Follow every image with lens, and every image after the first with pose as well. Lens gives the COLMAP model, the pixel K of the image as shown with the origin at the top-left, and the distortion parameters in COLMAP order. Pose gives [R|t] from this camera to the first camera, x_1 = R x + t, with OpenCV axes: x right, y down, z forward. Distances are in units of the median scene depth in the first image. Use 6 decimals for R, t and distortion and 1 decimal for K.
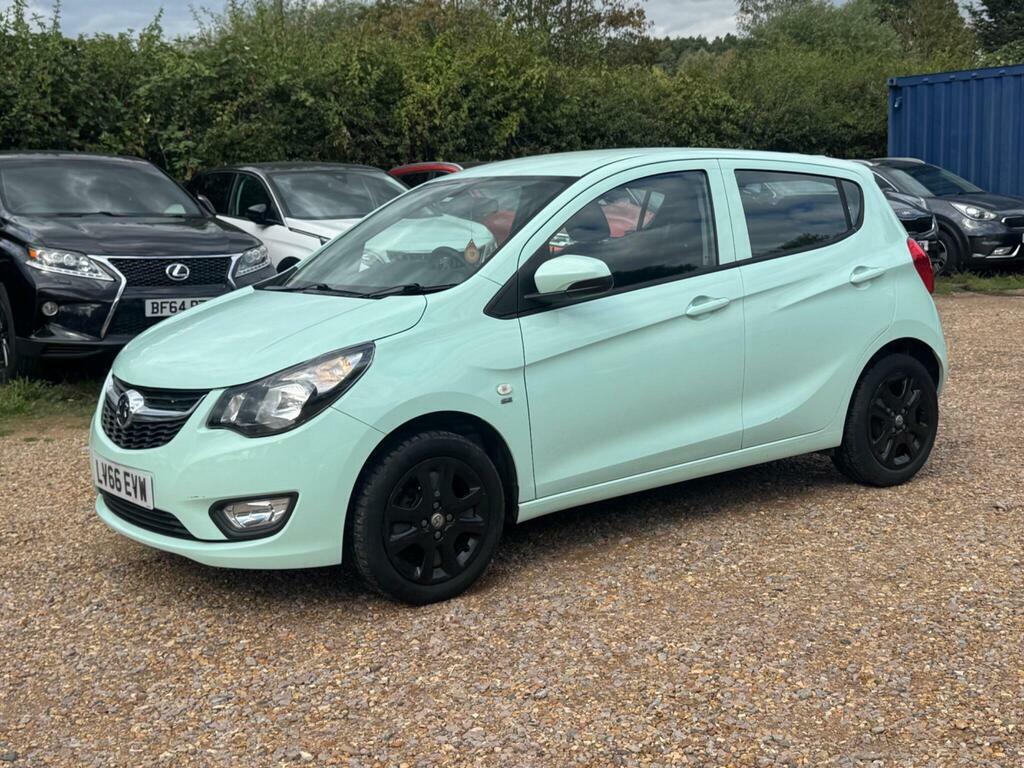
lens RADIAL K [[844.5, 0, 495.6], [0, 844.5, 380.0], [0, 0, 1]] dist [-0.002335, -0.001398]
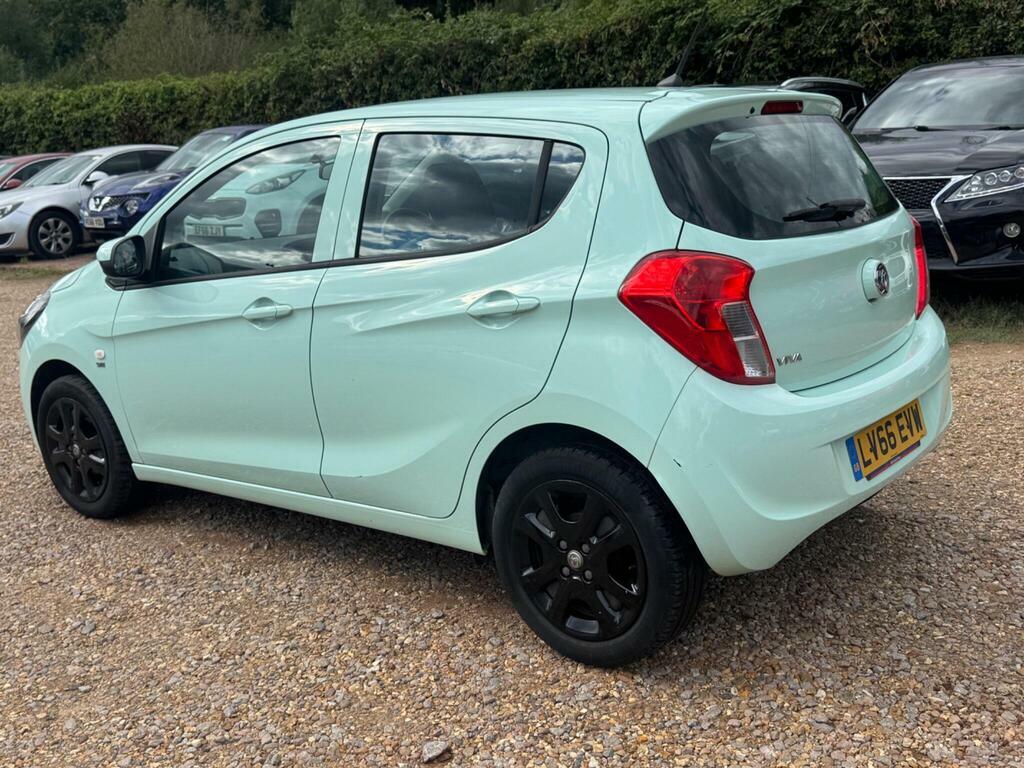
lens RADIAL K [[844.5, 0, 495.6], [0, 844.5, 380.0], [0, 0, 1]] dist [-0.002335, -0.001398]
pose [[0.536815, 0.229053, -0.812013, 0.994629], [-0.141549, 0.973251, 0.180958, -0.191266], [0.831741, 0.017799, 0.554878, 0.692495]]
